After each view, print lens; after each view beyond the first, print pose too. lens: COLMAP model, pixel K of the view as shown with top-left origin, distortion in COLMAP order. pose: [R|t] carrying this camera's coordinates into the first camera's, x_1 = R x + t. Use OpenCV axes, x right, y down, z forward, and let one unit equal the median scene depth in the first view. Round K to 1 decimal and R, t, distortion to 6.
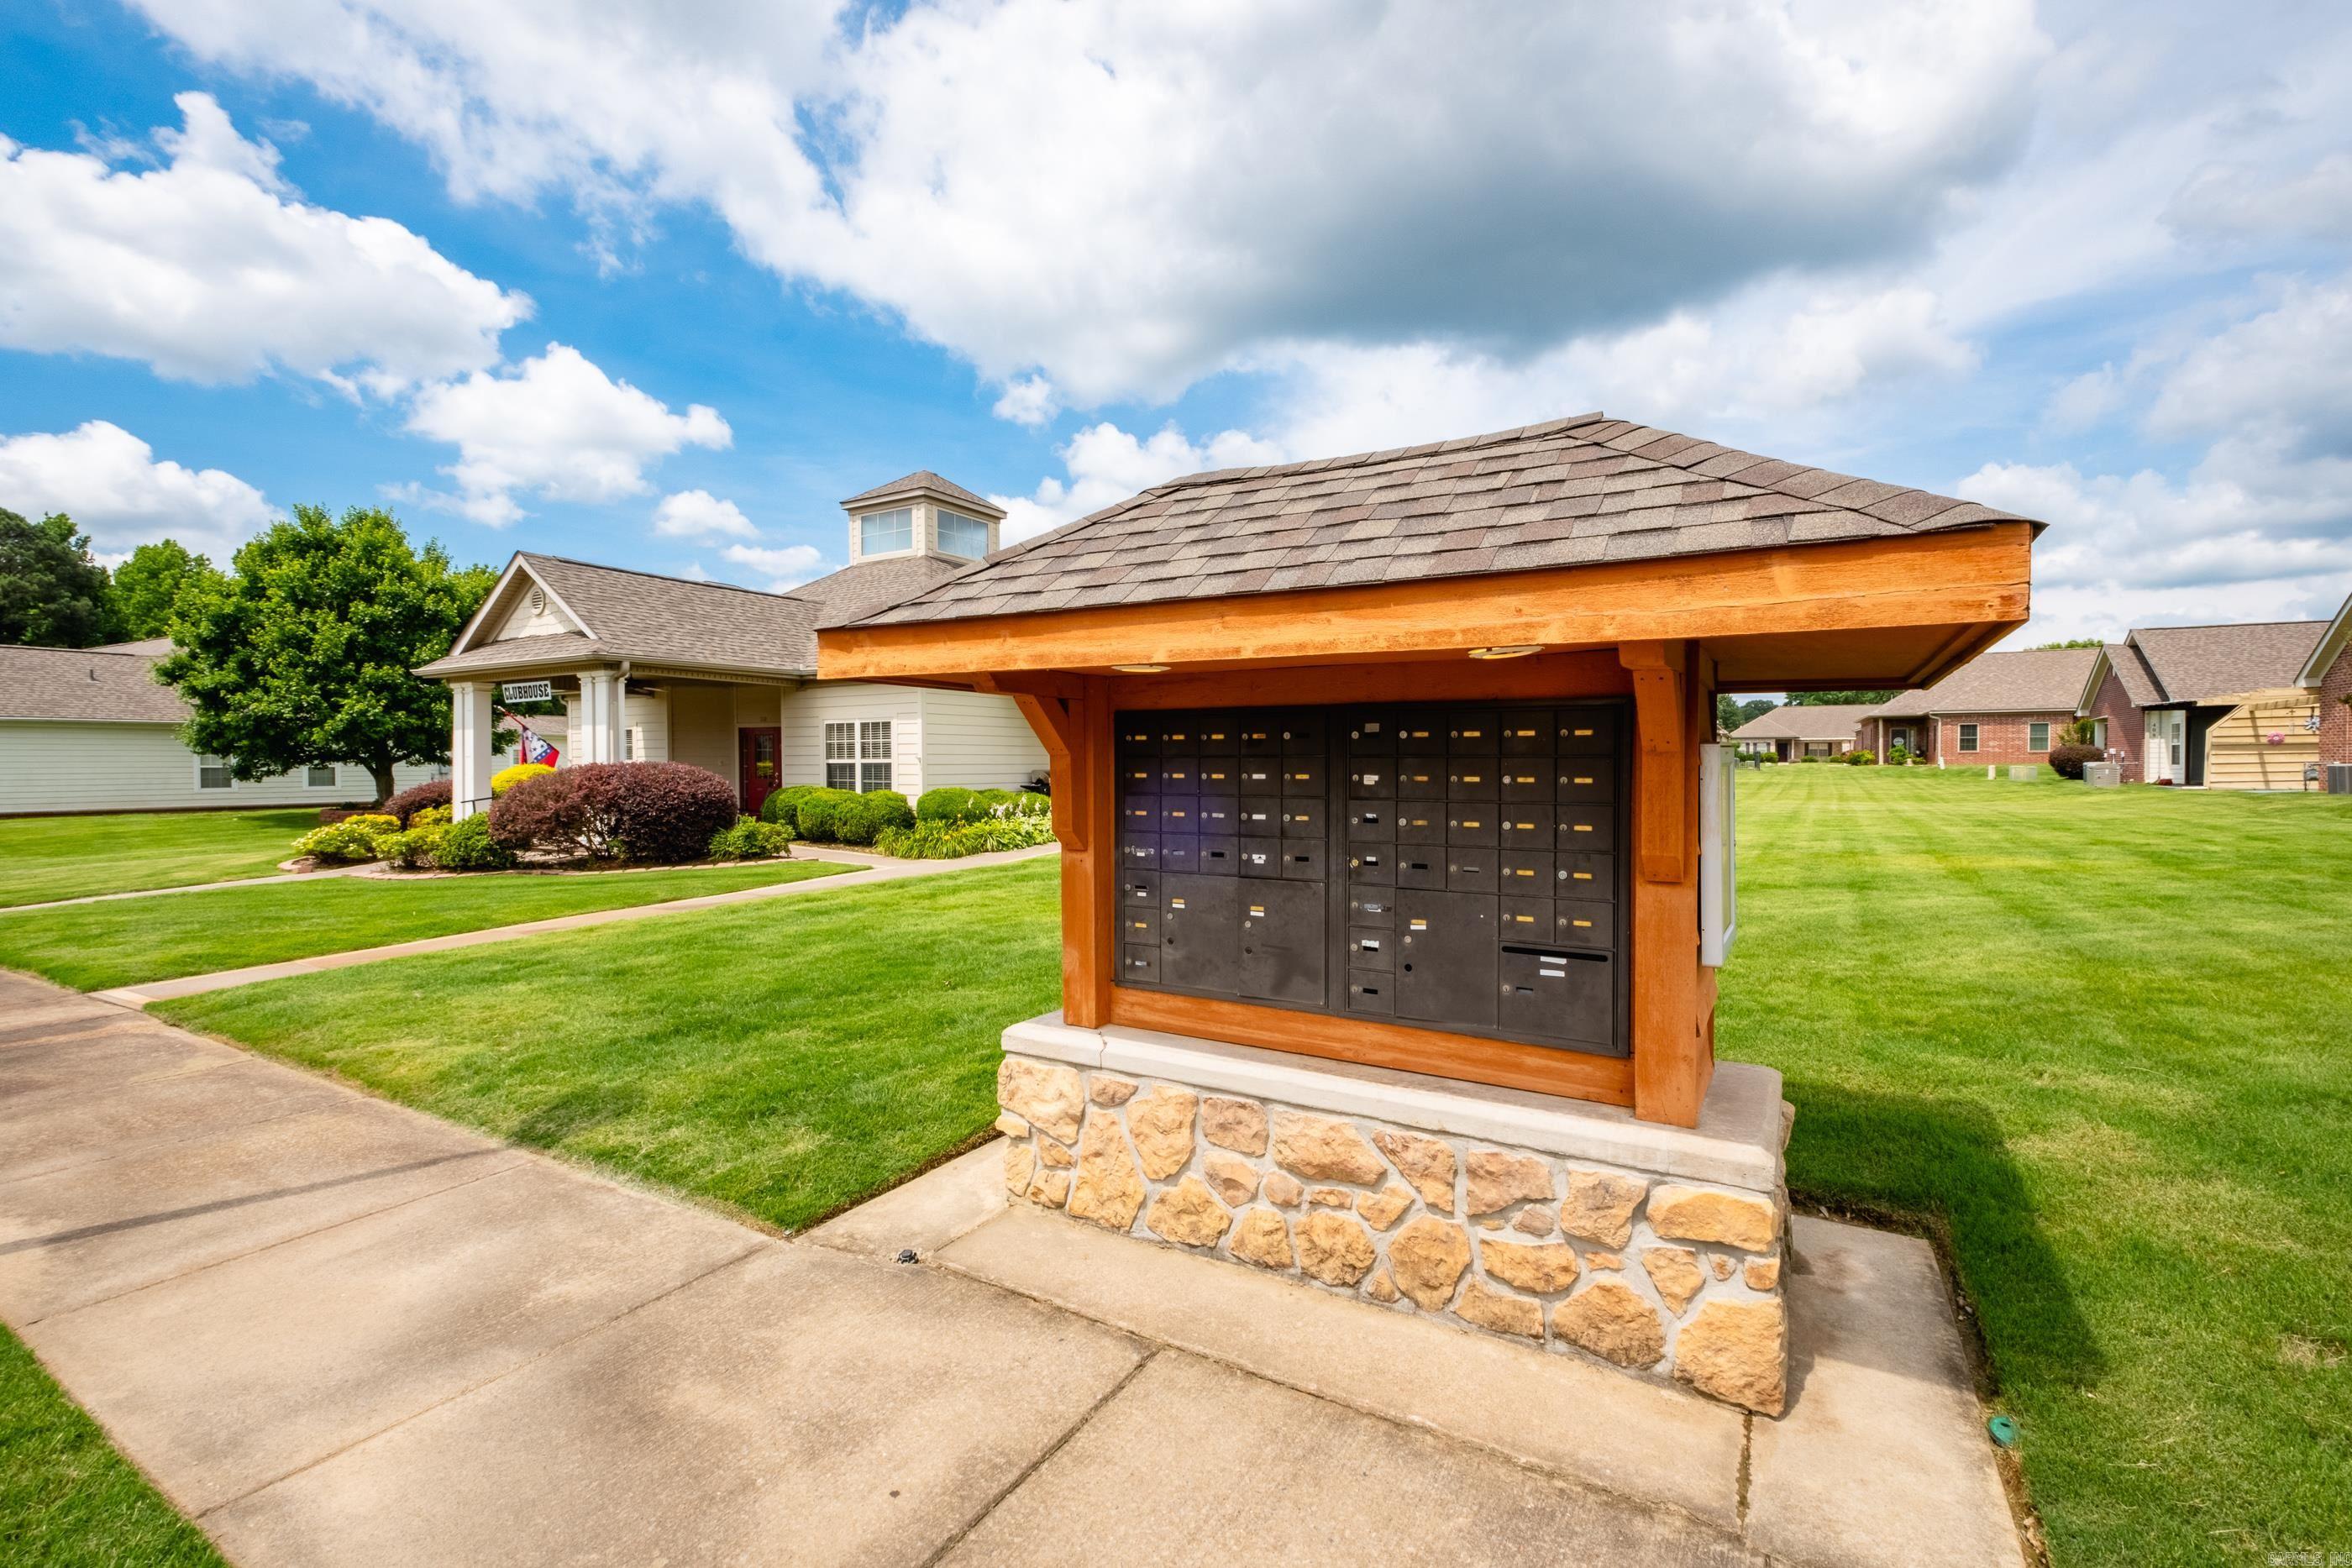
lens RADIAL K [[1034.4, 0, 1184.7], [0, 1034.4, 780.6], [0, 0, 1]] dist [-0.001376, 0.000215]
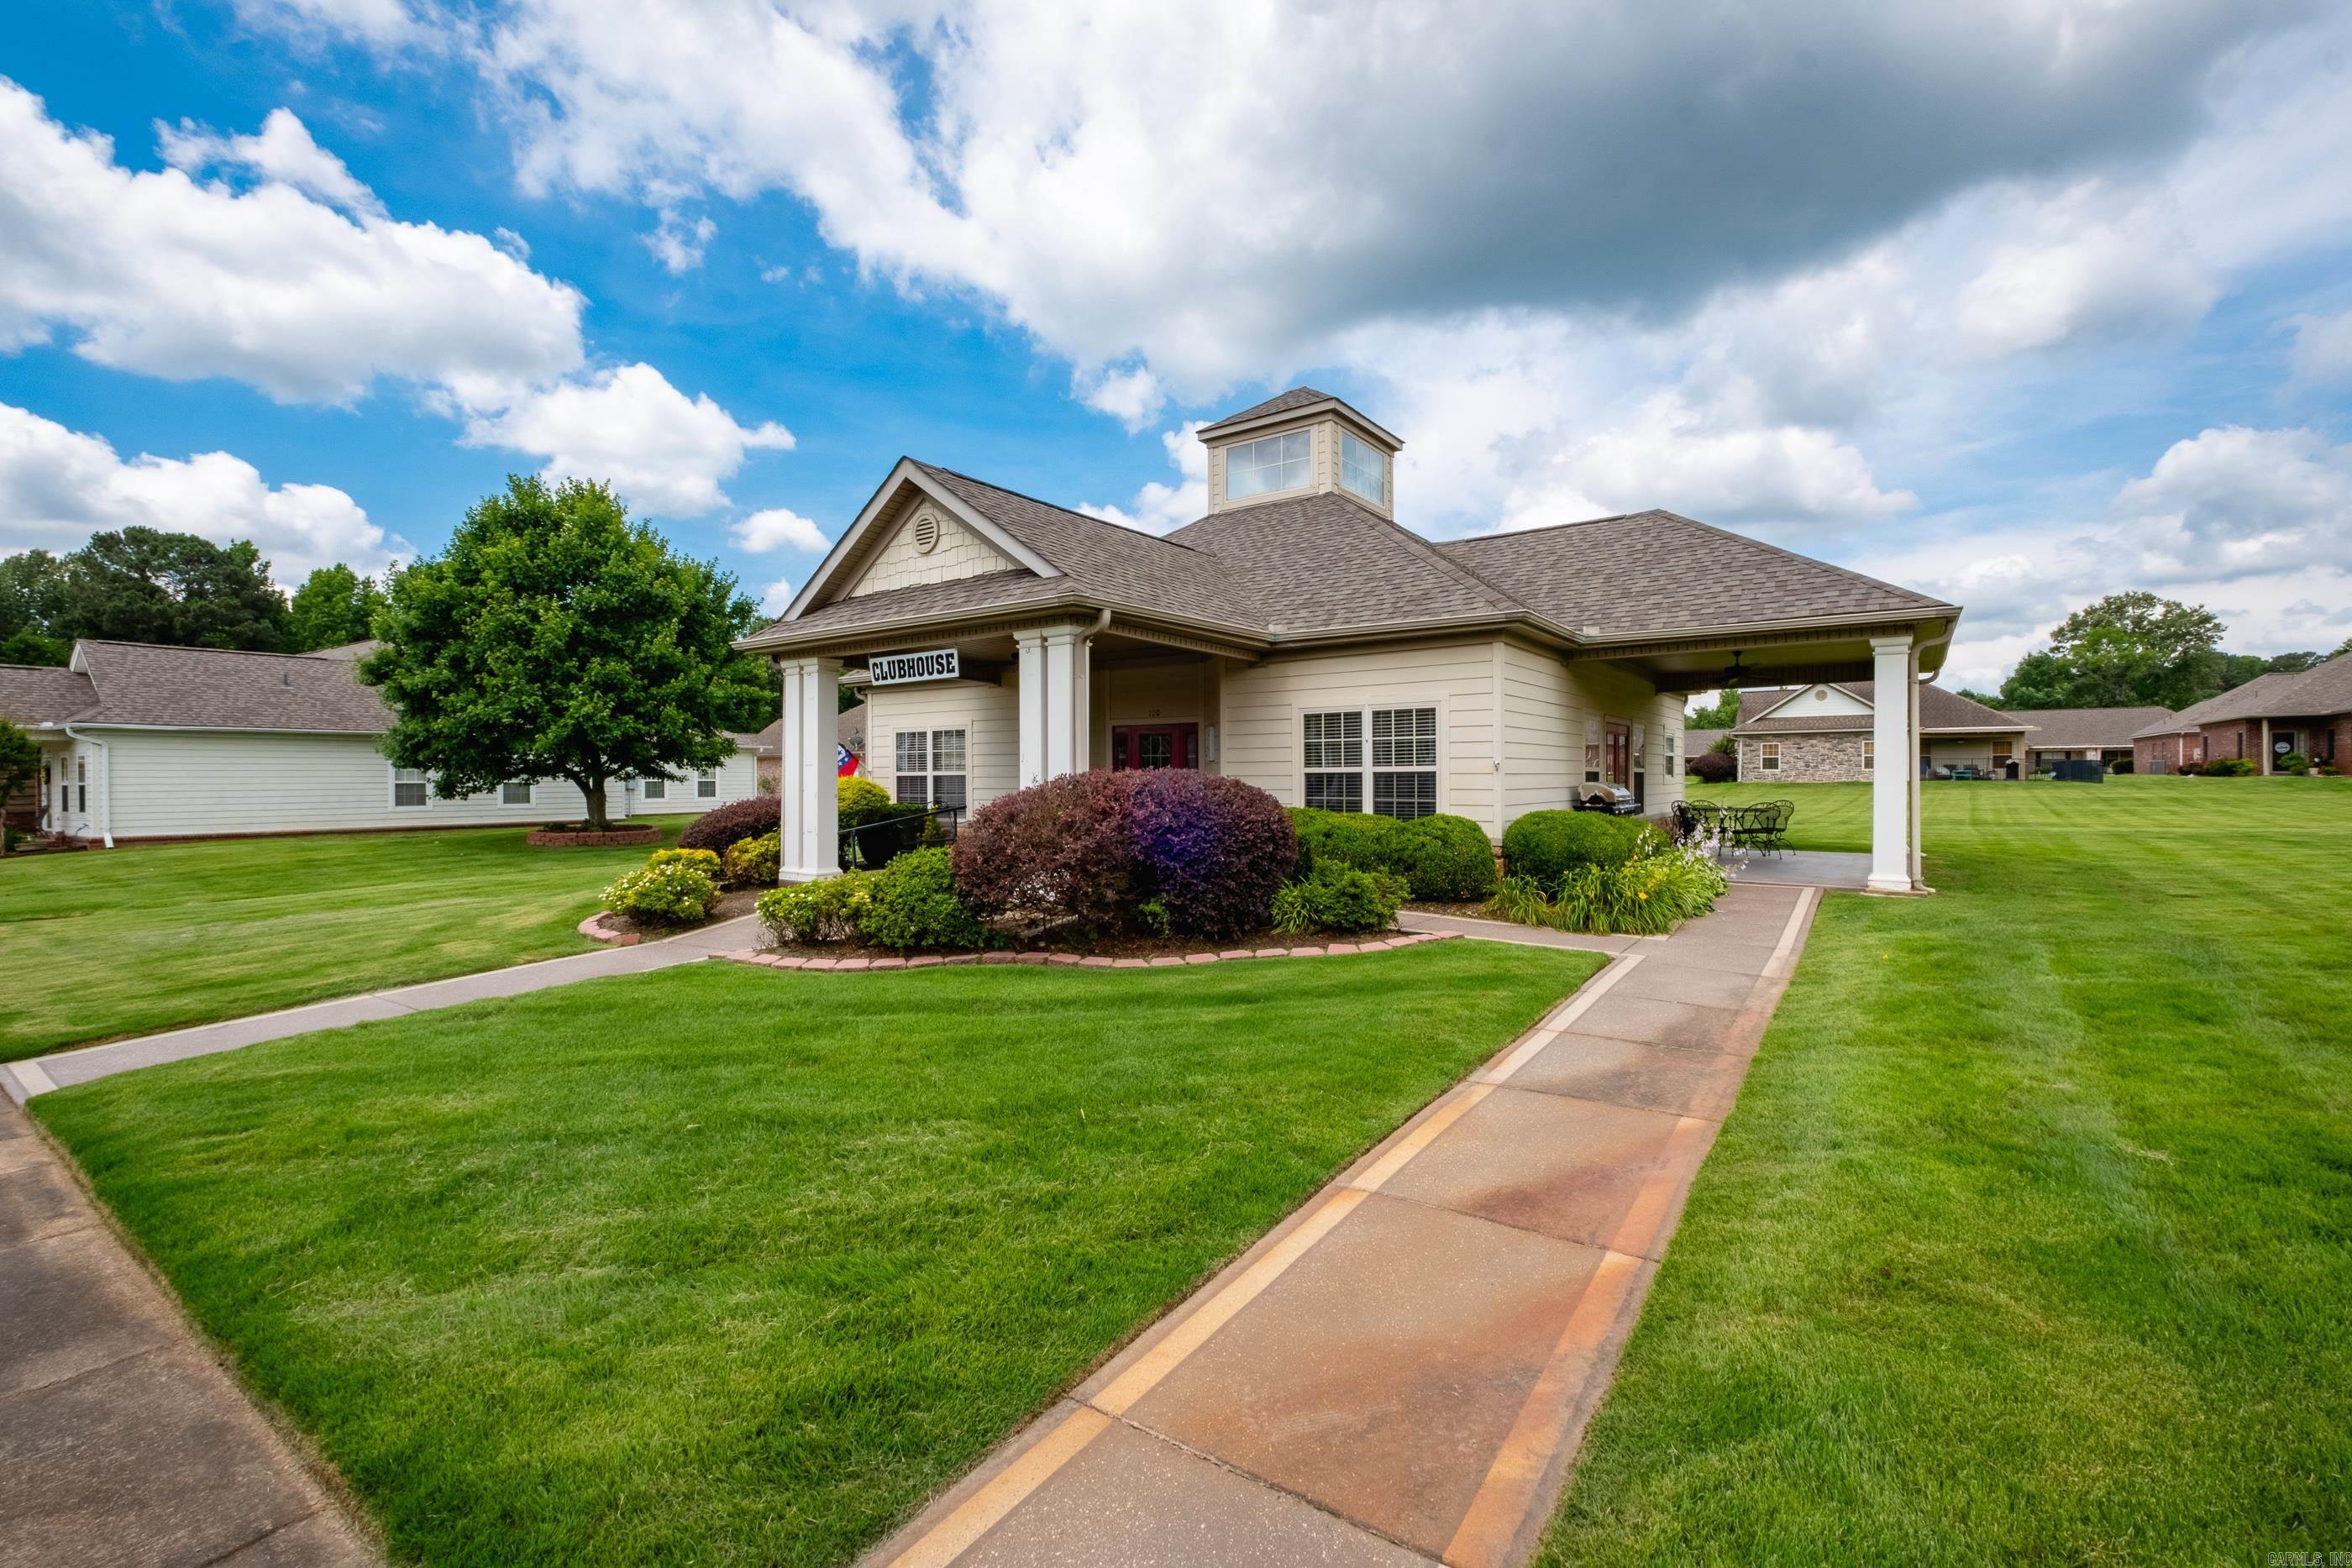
lens RADIAL K [[1017.2, 0, 1166.4], [0, 1017.2, 783.1], [0, 0, 1]] dist [0.001964, -0.005603]
pose [[0.996254, -0.002765, -0.086432, -0.250071], [0.001744, 0.999928, -0.011881, -0.001558], [0.086459, 0.011686, 0.996187, 0.214373]]
